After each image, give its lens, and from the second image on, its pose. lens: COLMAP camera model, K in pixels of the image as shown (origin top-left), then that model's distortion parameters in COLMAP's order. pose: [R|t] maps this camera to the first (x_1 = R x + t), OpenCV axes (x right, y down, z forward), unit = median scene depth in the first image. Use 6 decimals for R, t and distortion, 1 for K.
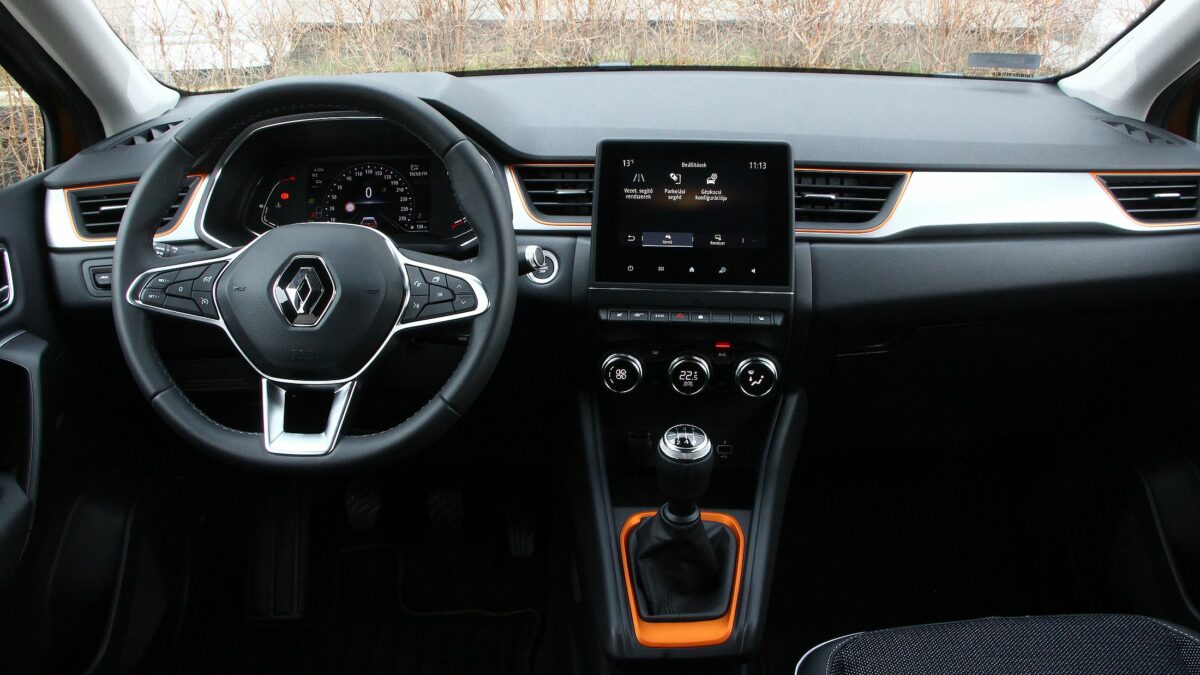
lens RADIAL K [[1015.0, 0, 600.0], [0, 1015.0, 337.5], [0, 0, 1]] dist [-0.198293, 0.152546]
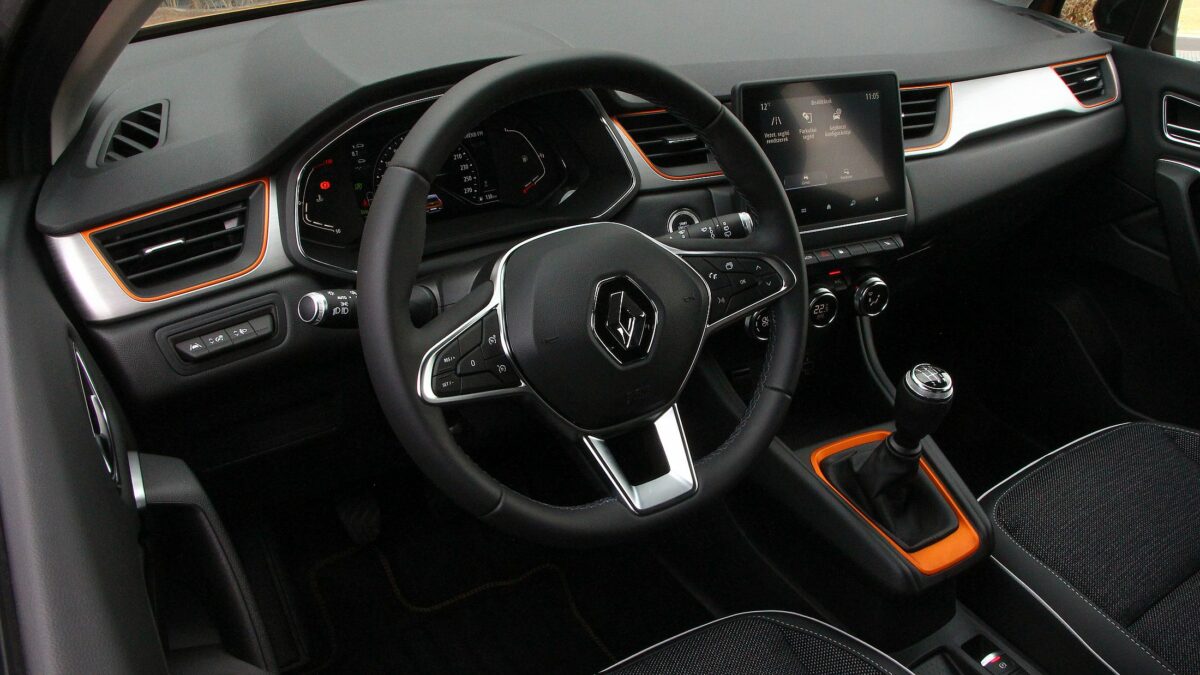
lens RADIAL K [[1015.0, 0, 600.0], [0, 1015.0, 337.5], [0, 0, 1]] dist [-0.198293, 0.152546]
pose [[0.868180, -0.219229, 0.445200, -0.575915], [0.148289, 0.970746, 0.188844, -0.162002], [-0.473576, -0.097933, 0.875291, 0.222820]]
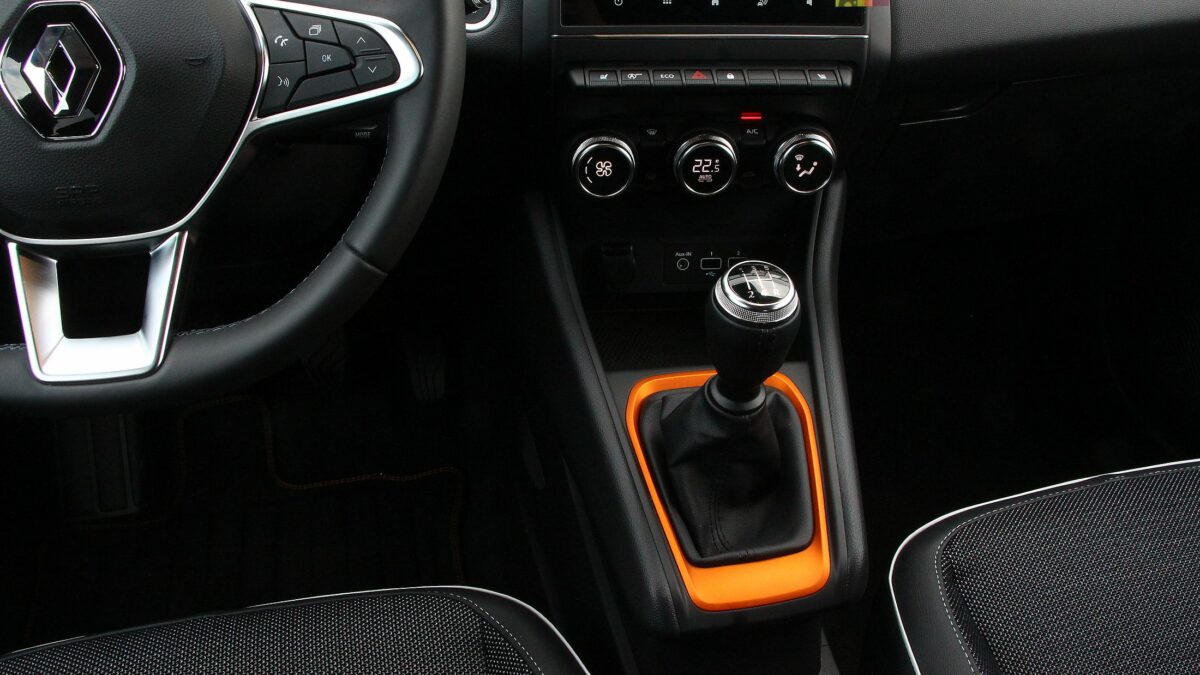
lens RADIAL K [[1040.1, 0, 619.8], [0, 1040.1, 322.3], [0, 0, 1]] dist [-0.185773, 0.141305]
pose [[0.983410, -0.076963, 0.164262, -0.087852], [0.036492, 0.970956, 0.236458, -0.025273], [-0.177690, -0.226541, 0.957656, 0.352735]]
